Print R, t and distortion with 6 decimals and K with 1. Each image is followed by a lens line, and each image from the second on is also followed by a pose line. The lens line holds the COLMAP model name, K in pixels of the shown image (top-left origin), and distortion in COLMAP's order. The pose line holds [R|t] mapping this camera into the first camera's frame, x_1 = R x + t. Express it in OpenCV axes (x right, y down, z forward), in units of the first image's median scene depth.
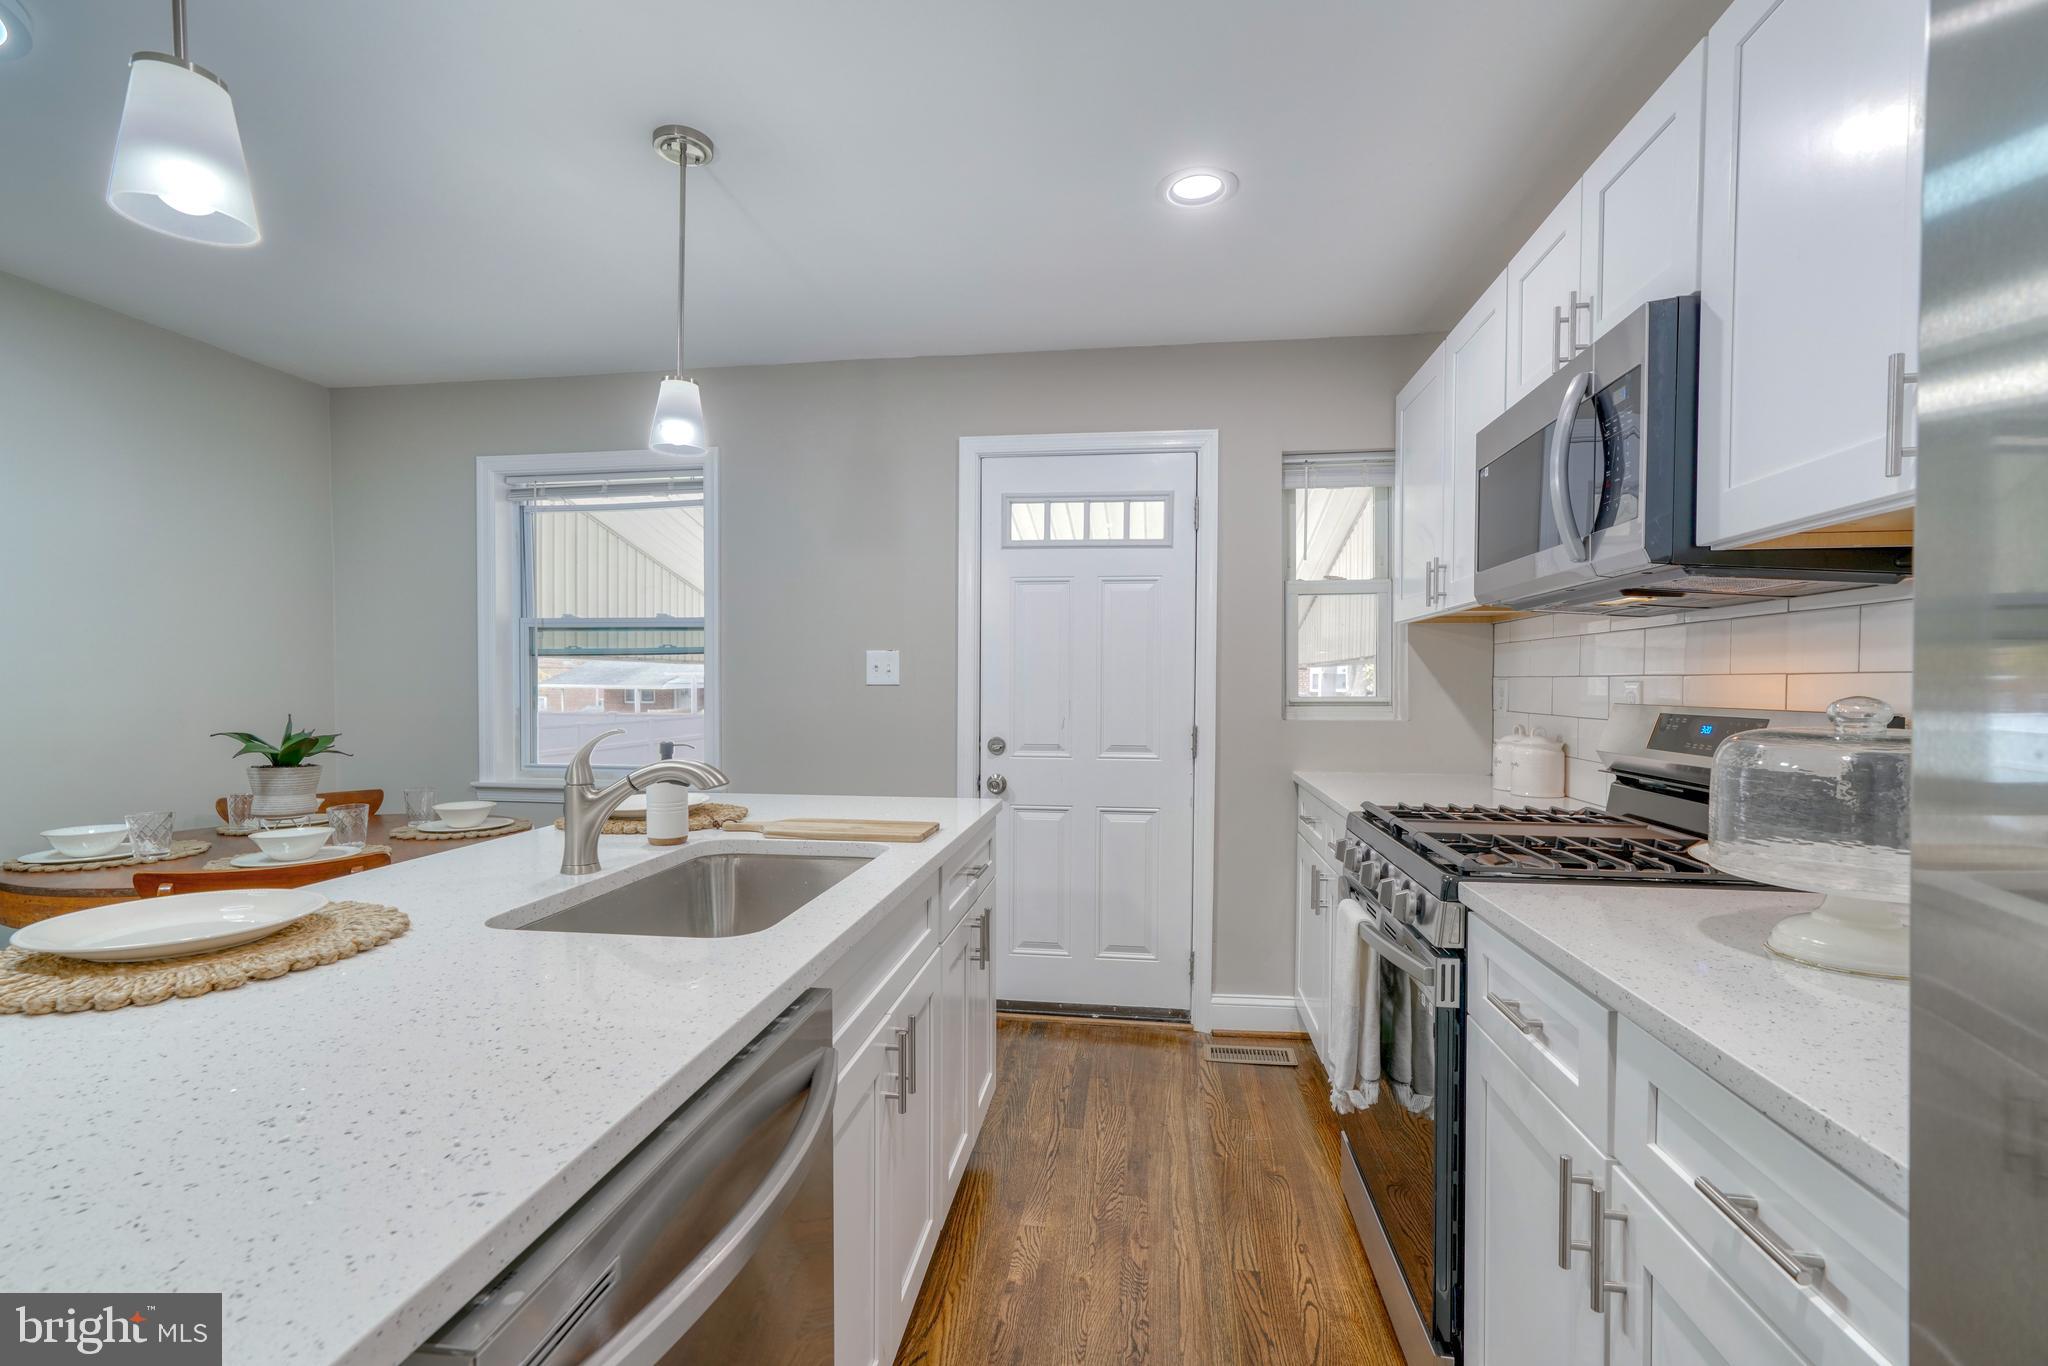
lens RADIAL K [[921.6, 0, 1020.6], [0, 921.6, 697.5], [0, 0, 1]] dist [-0.025778, 0.013205]
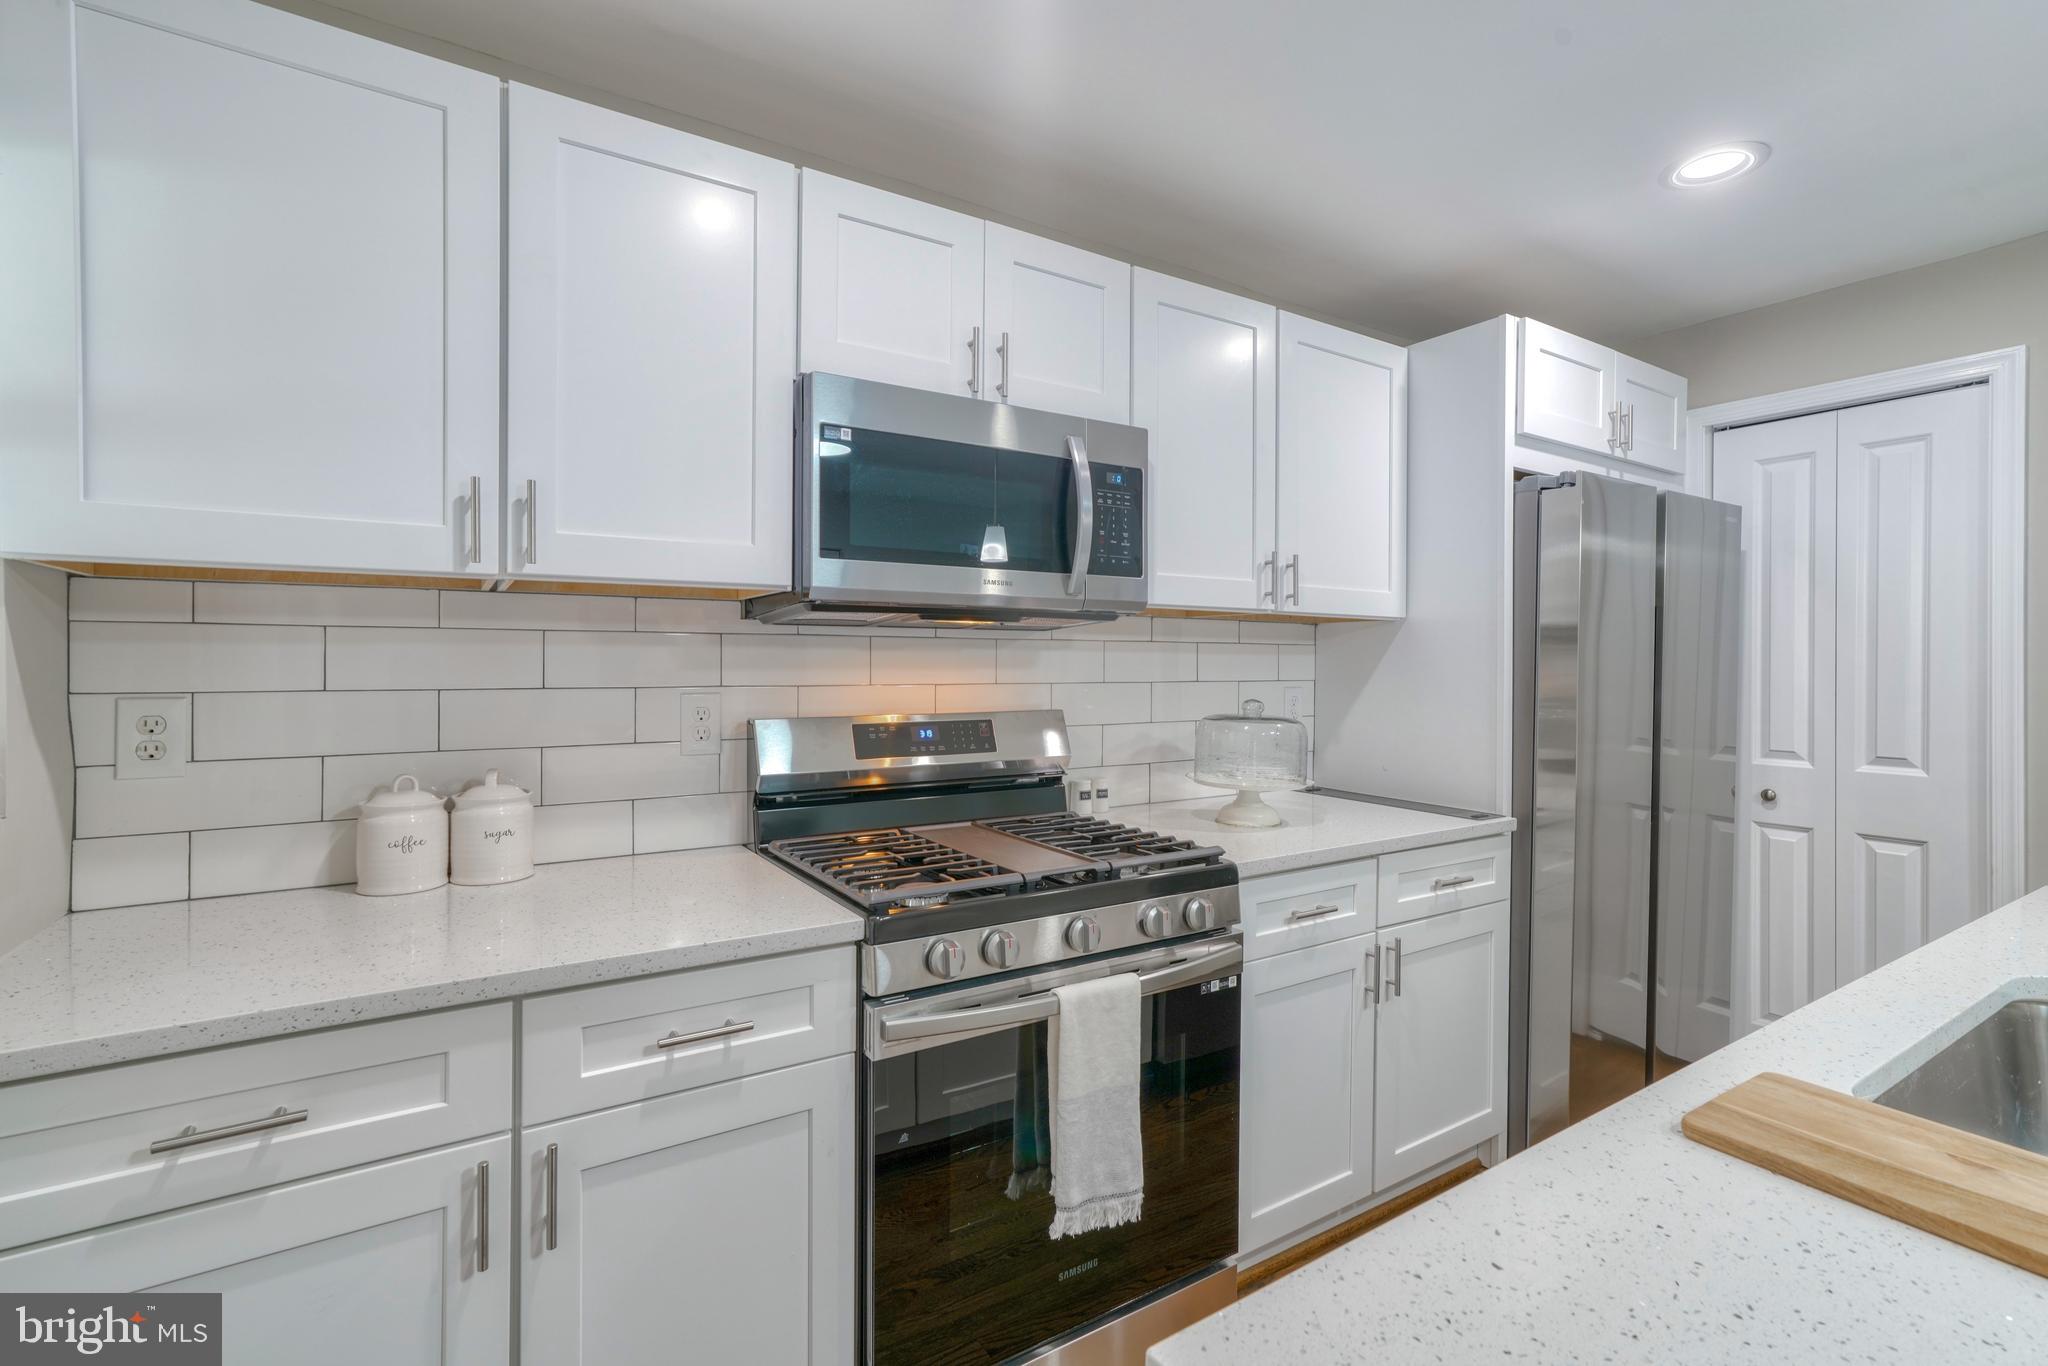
lens RADIAL K [[921.6, 0, 1035.3], [0, 921.6, 664.5], [0, 0, 1]] dist [-0.025778, 0.013205]
pose [[-0.649717, -0.007464, 0.760139, -0.116451], [0.009740, 0.999788, 0.018143, -0.038943], [-0.760114, 0.019192, -0.649507, 0.884055]]
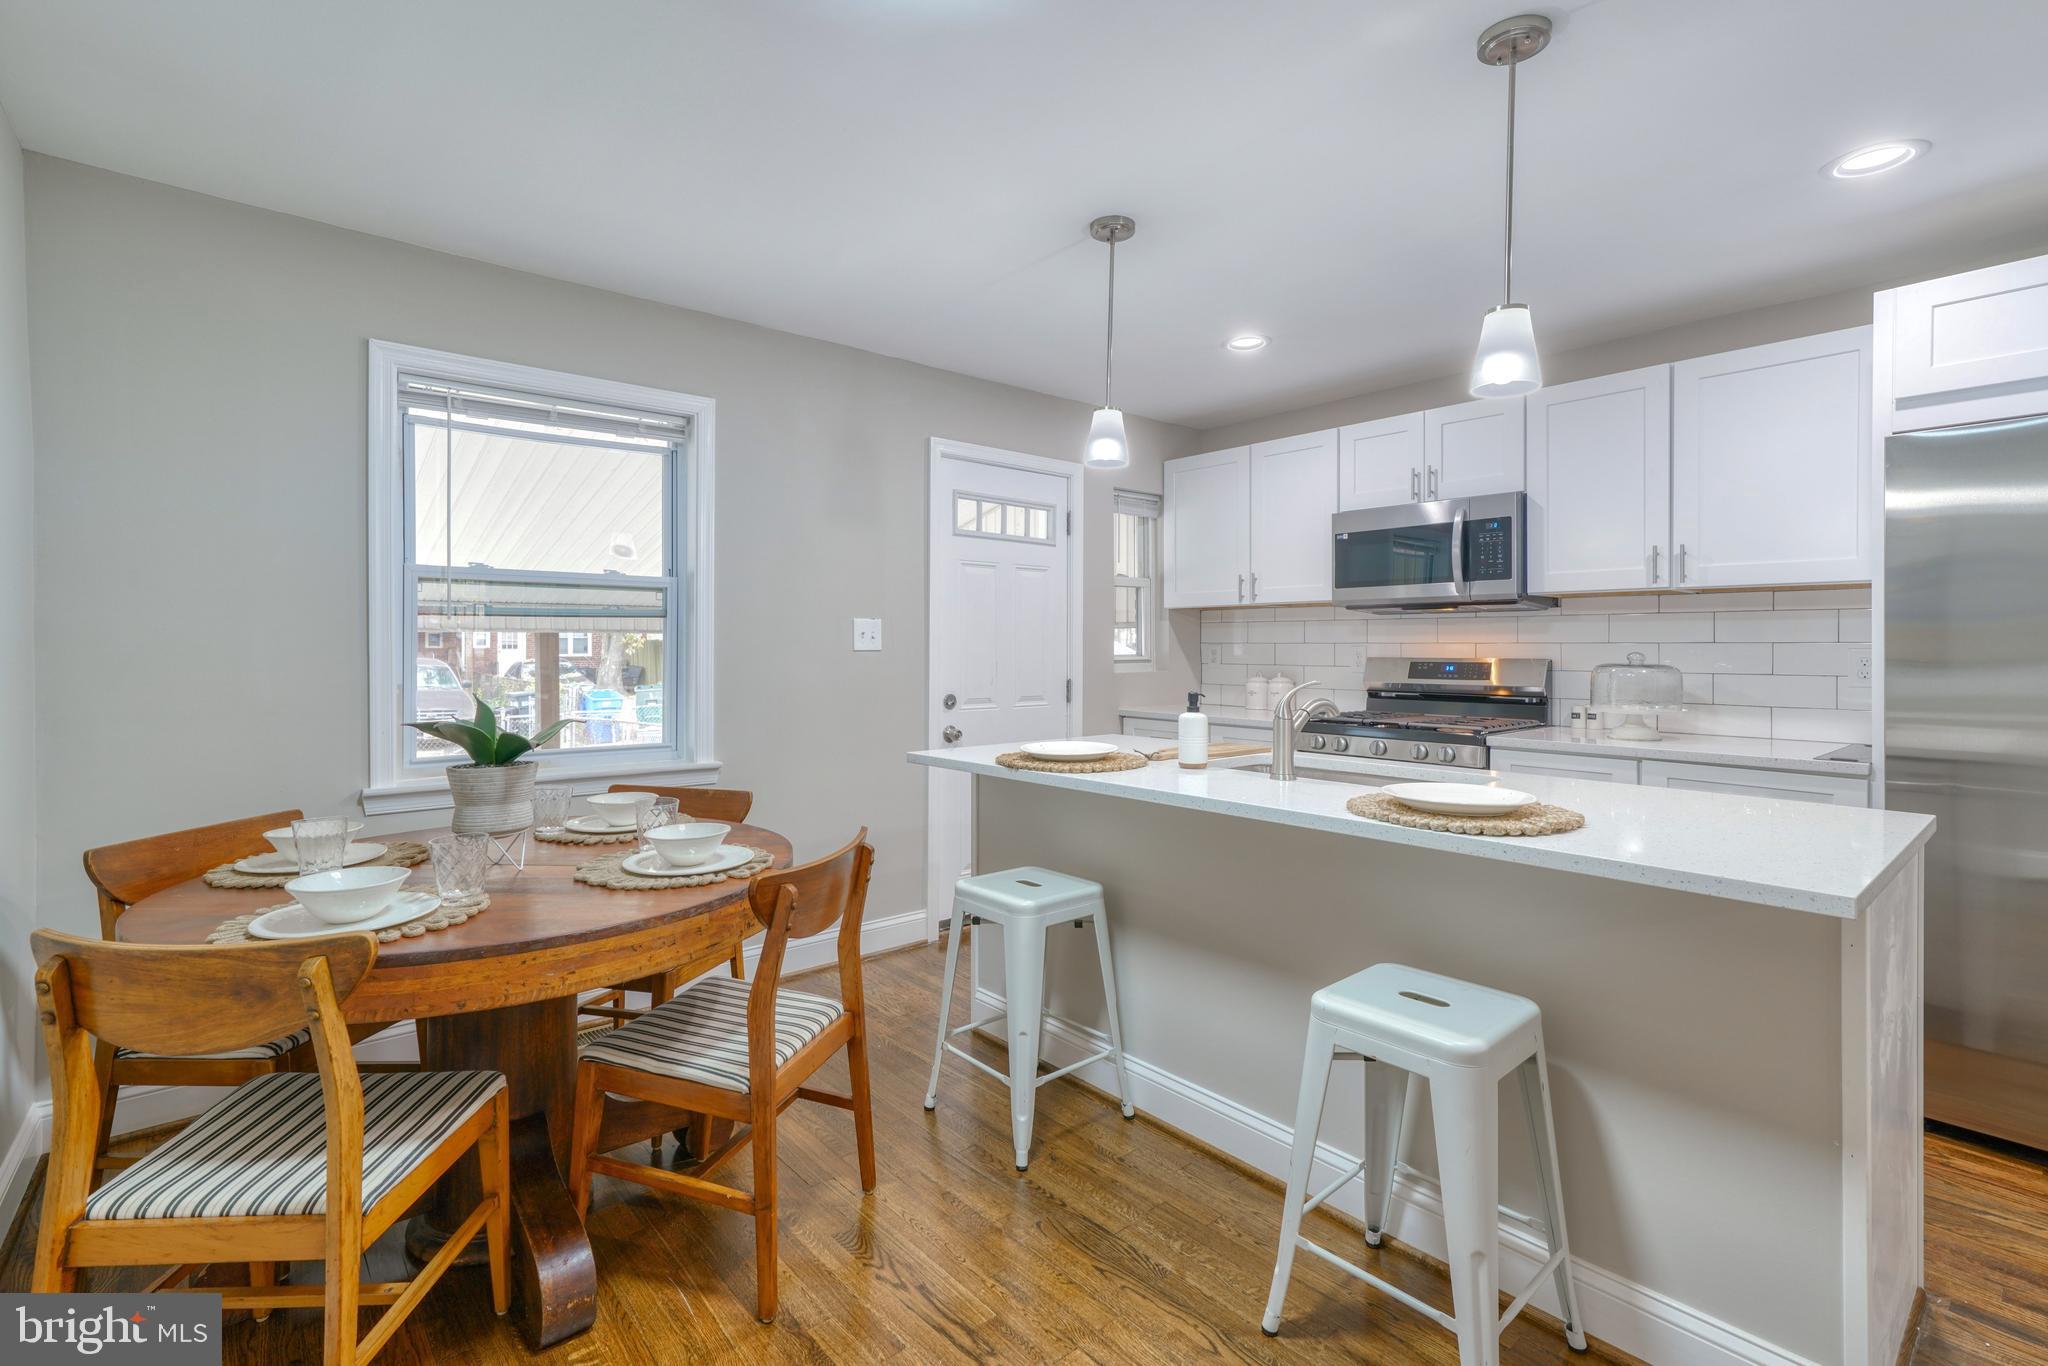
lens RADIAL K [[921.6, 0, 996.7], [0, 921.6, 654.9], [0, 0, 1]] dist [-0.025778, 0.013205]
pose [[0.671163, -0.009112, 0.741253, -0.876768], [0.014623, 0.999893, -0.000949, -0.005395], [-0.741165, 0.011476, 0.671225, 0.162708]]
